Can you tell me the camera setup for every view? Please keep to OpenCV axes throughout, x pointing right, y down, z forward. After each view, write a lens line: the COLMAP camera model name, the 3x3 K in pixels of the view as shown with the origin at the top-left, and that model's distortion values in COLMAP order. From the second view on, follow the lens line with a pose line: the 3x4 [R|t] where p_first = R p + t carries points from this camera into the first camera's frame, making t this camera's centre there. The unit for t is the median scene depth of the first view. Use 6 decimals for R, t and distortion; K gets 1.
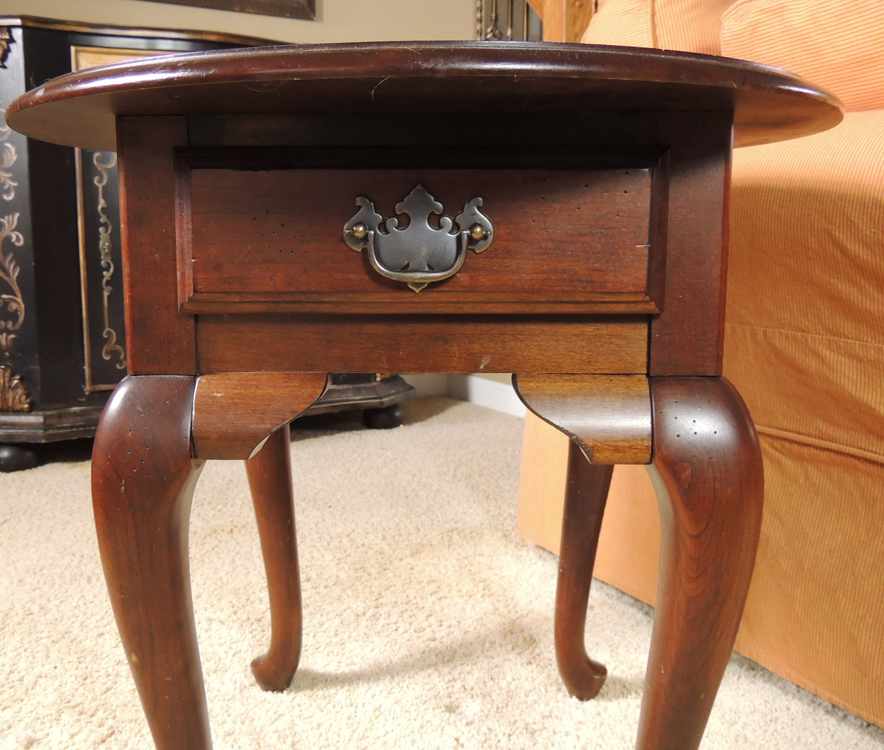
lens RADIAL K [[949.4, 0, 441.2], [0, 949.4, 415.8], [0, 0, 1]] dist [-0.007294, -0.007199]
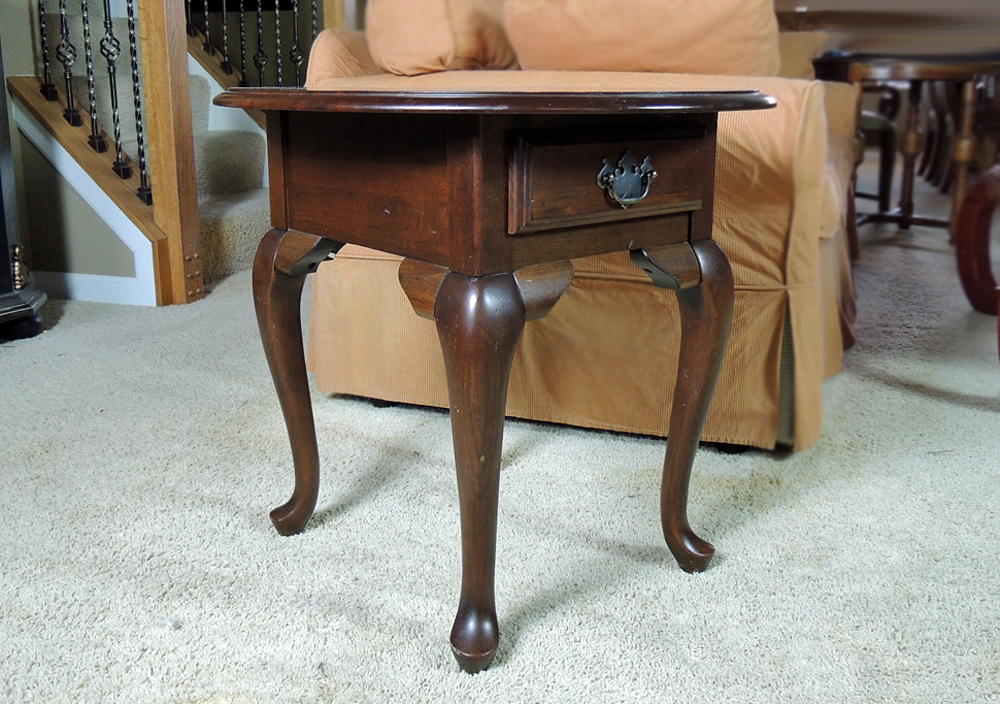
lens RADIAL K [[962.8, 0, 500.0], [0, 962.8, 352.0], [0, 0, 1]] dist [0.004323, 0.001601]
pose [[0.751920, -0.176778, 0.635110, -0.837805], [0.131138, 0.984233, 0.118697, -0.065190], [-0.646079, -0.005963, 0.763247, -0.149488]]
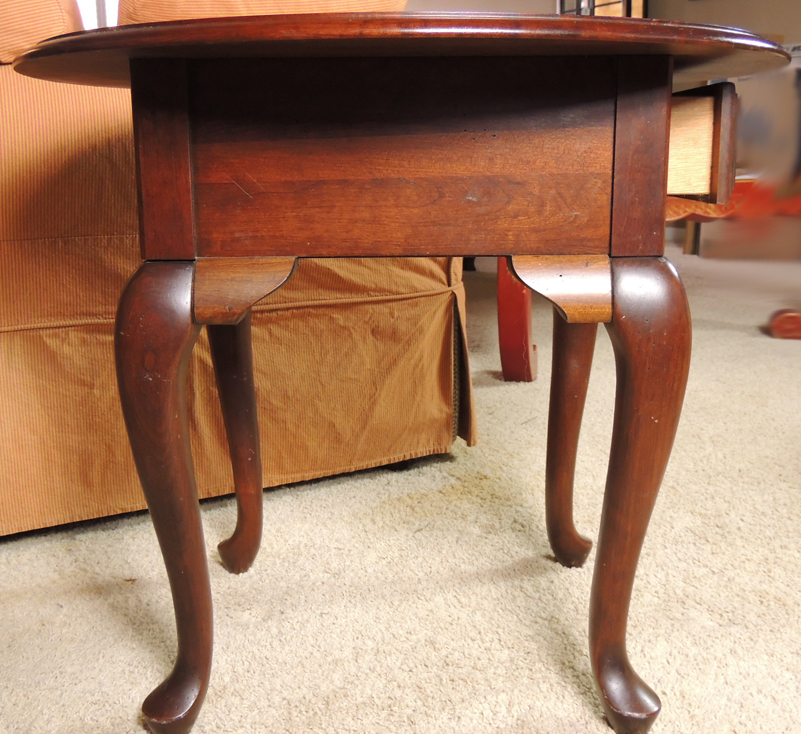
lens RADIAL K [[866.0, 0, 400.5], [0, 866.0, 367.0], [0, 0, 1]] dist [-0.025307, -0.010580]
pose [[0.021881, -0.215764, 0.976200, -0.907132], [0.227441, 0.951906, 0.205296, -0.113547], [-0.973546, 0.217536, 0.069902, 0.790380]]
